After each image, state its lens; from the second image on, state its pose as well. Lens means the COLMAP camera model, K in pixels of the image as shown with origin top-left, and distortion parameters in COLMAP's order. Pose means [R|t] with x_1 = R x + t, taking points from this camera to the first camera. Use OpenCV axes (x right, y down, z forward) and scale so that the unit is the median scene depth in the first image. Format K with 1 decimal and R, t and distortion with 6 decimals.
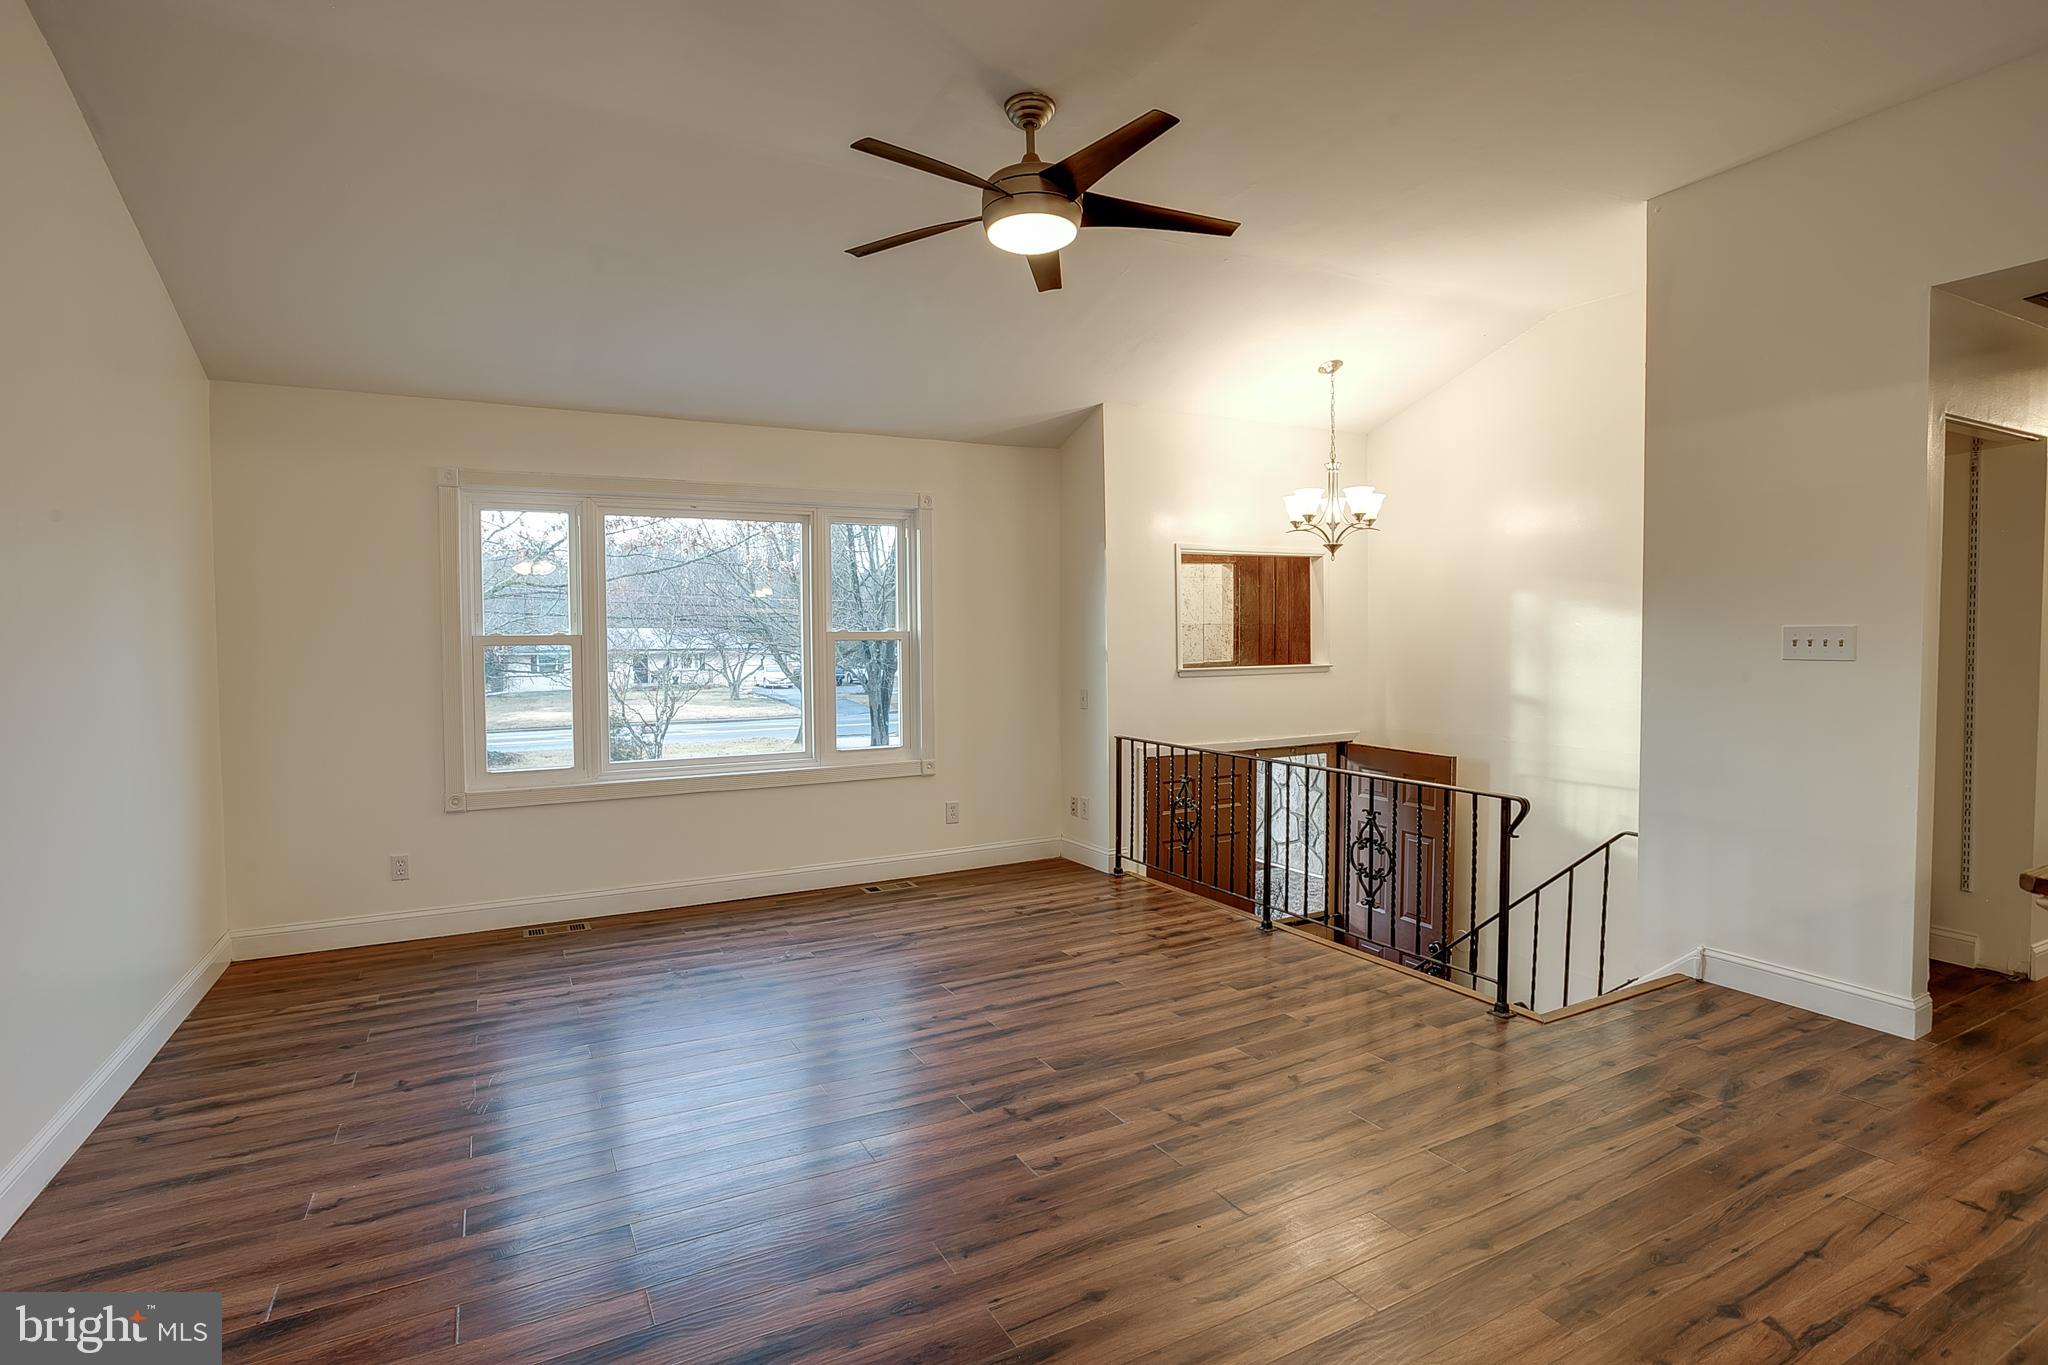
lens RADIAL K [[991.9, 0, 999.5], [0, 991.9, 667.1], [0, 0, 1]] dist [-0.068065, 0.036990]
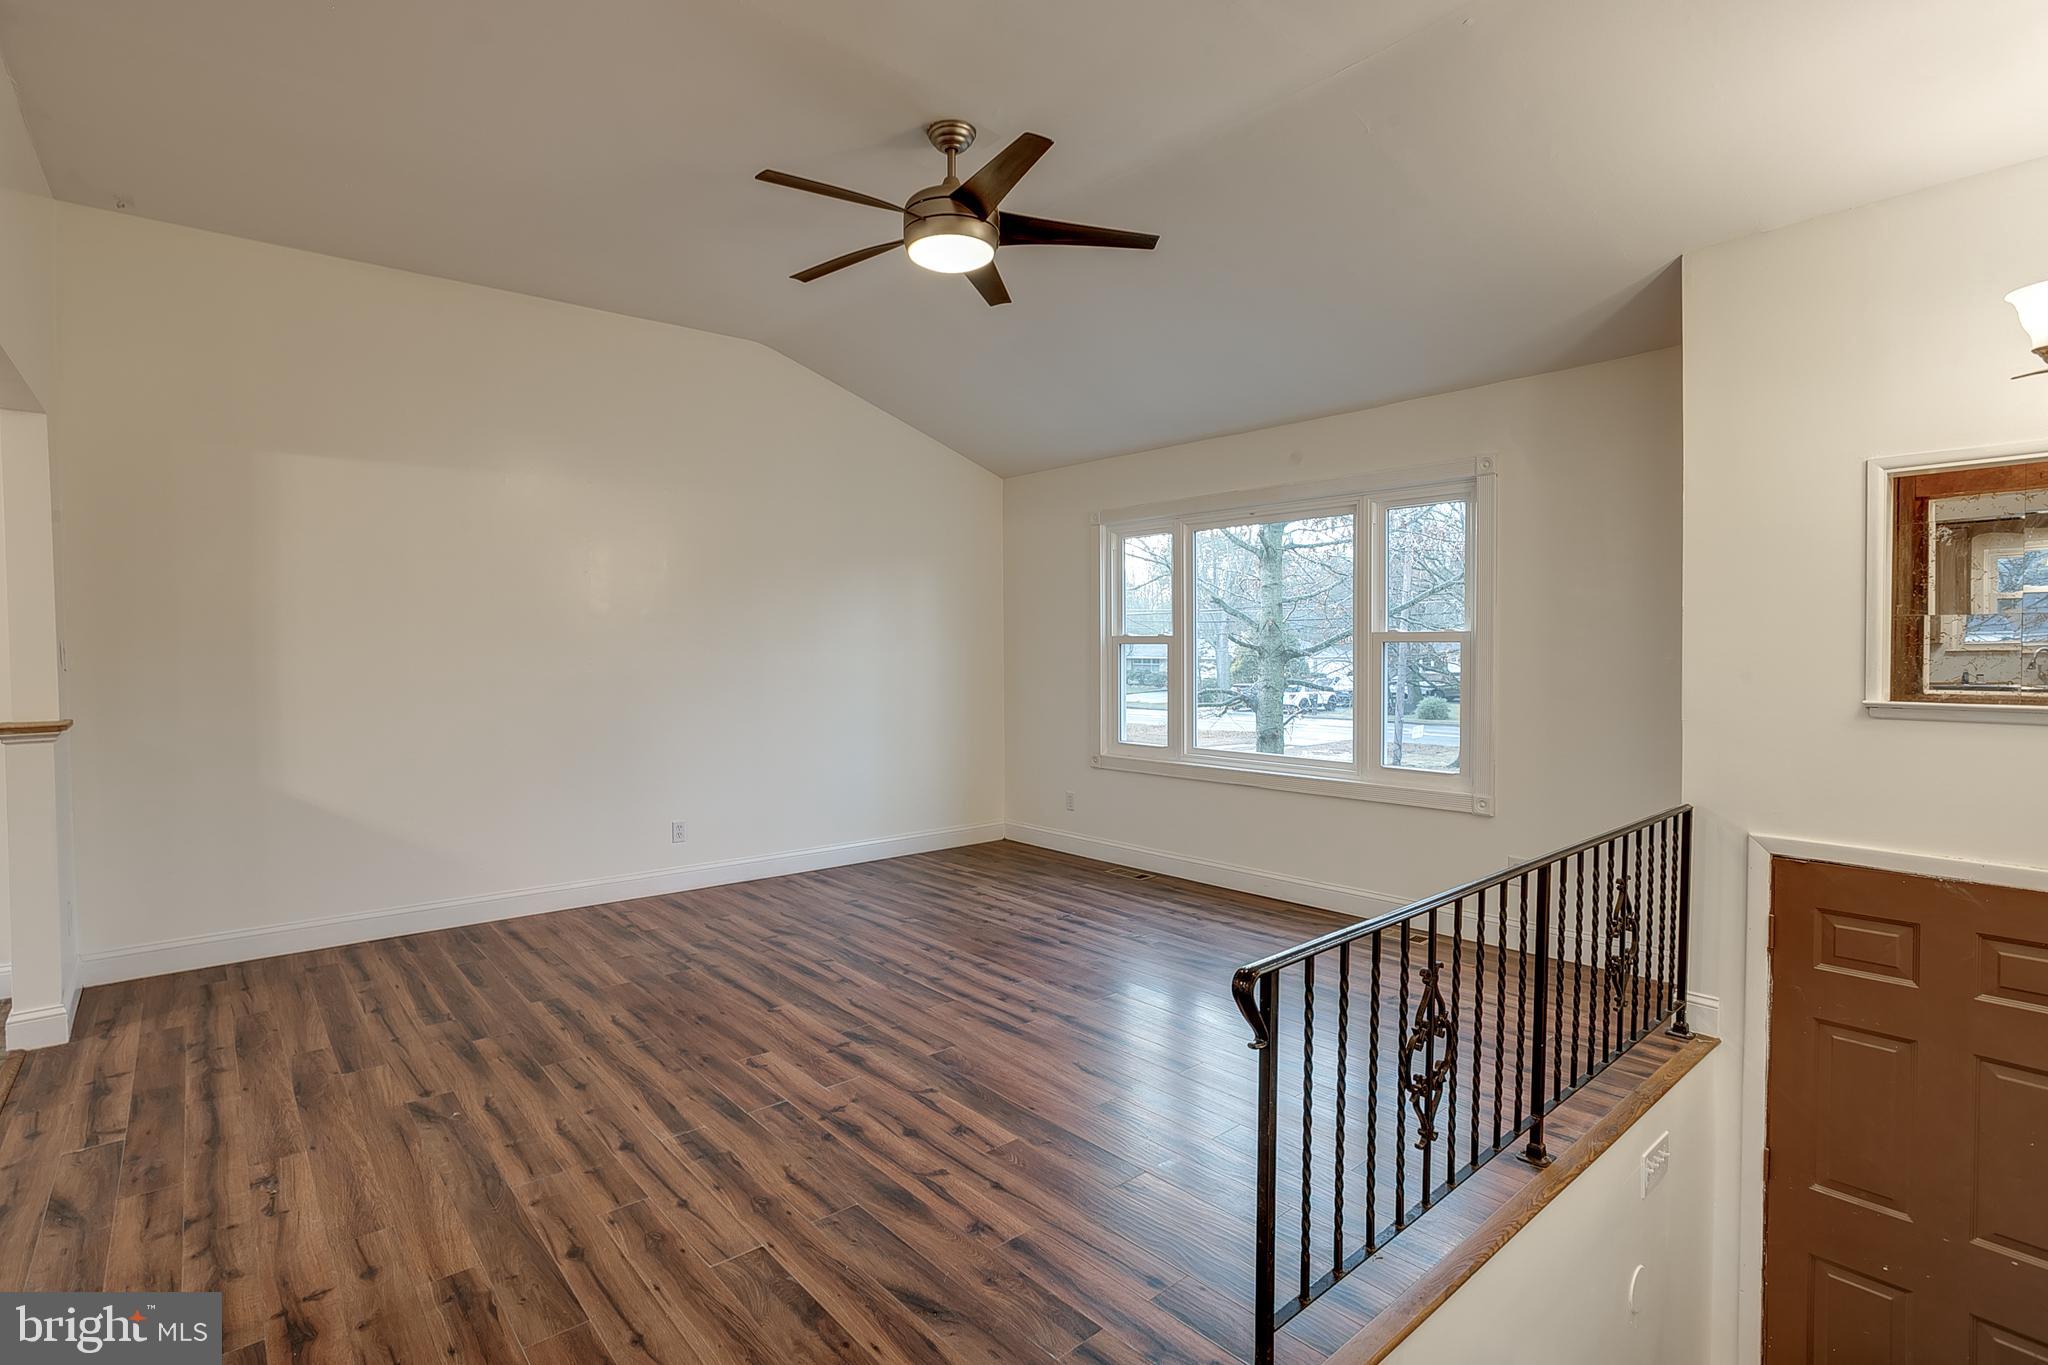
lens RADIAL K [[991.9, 0, 999.5], [0, 991.9, 667.1], [0, 0, 1]] dist [-0.068065, 0.036990]
pose [[0.212739, 0.030174, -0.976643, 0.629735], [-0.026734, 0.999329, 0.025051, -0.017468], [0.976743, 0.020780, 0.213403, 0.489298]]
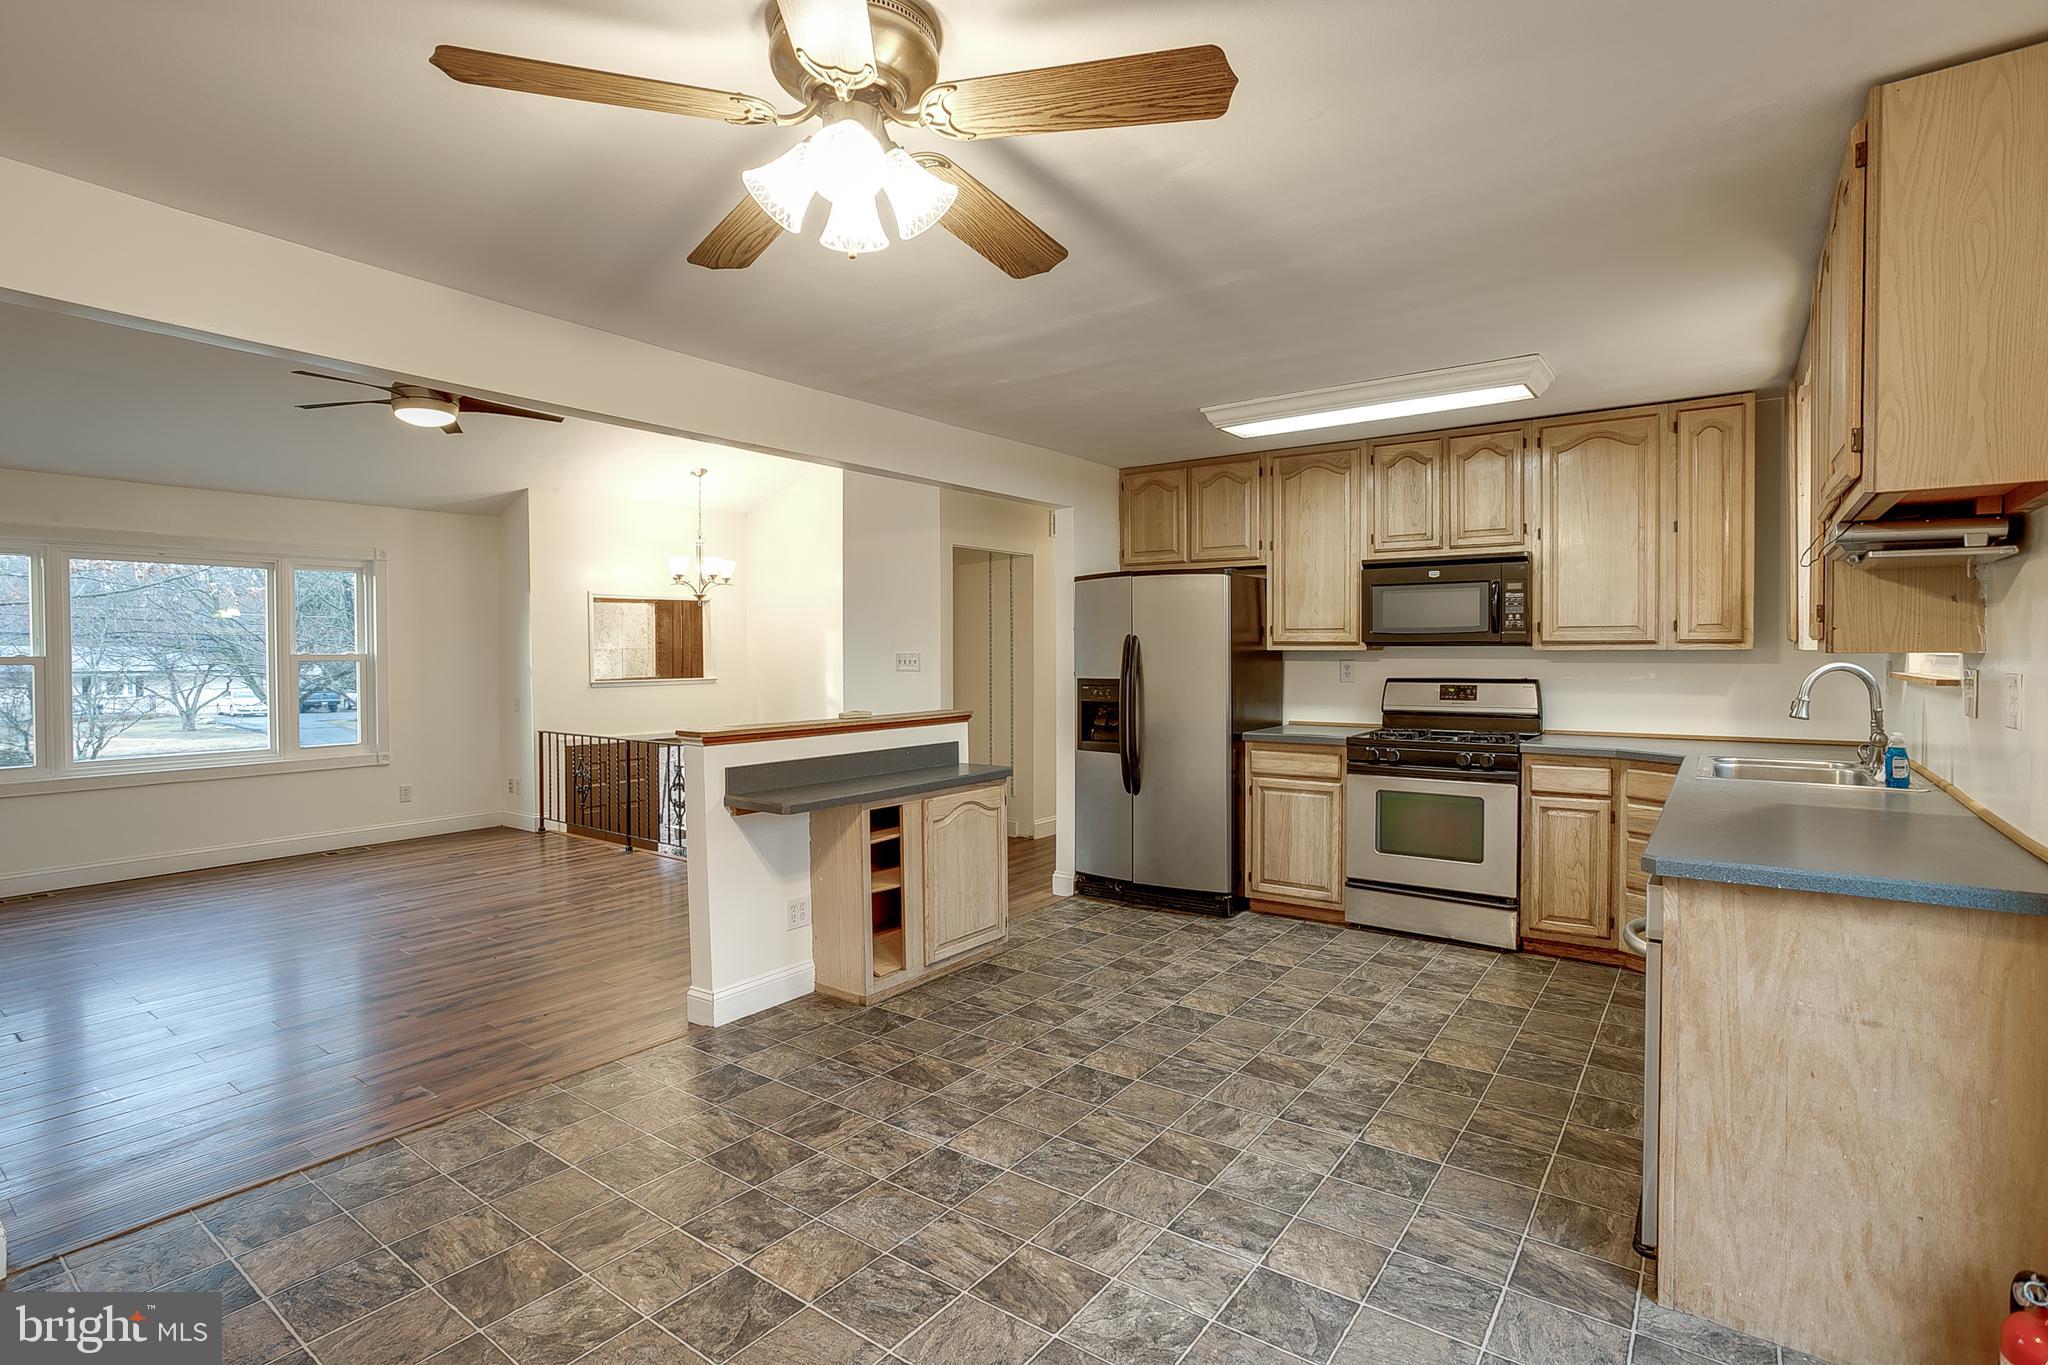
lens RADIAL K [[991.9, 0, 999.5], [0, 991.9, 667.1], [0, 0, 1]] dist [-0.068065, 0.036990]
pose [[0.904940, -0.003830, 0.425522, 0.124327], [0.012498, 0.999767, -0.017580, 0.014162], [-0.425355, 0.021227, 0.904777, -0.522074]]
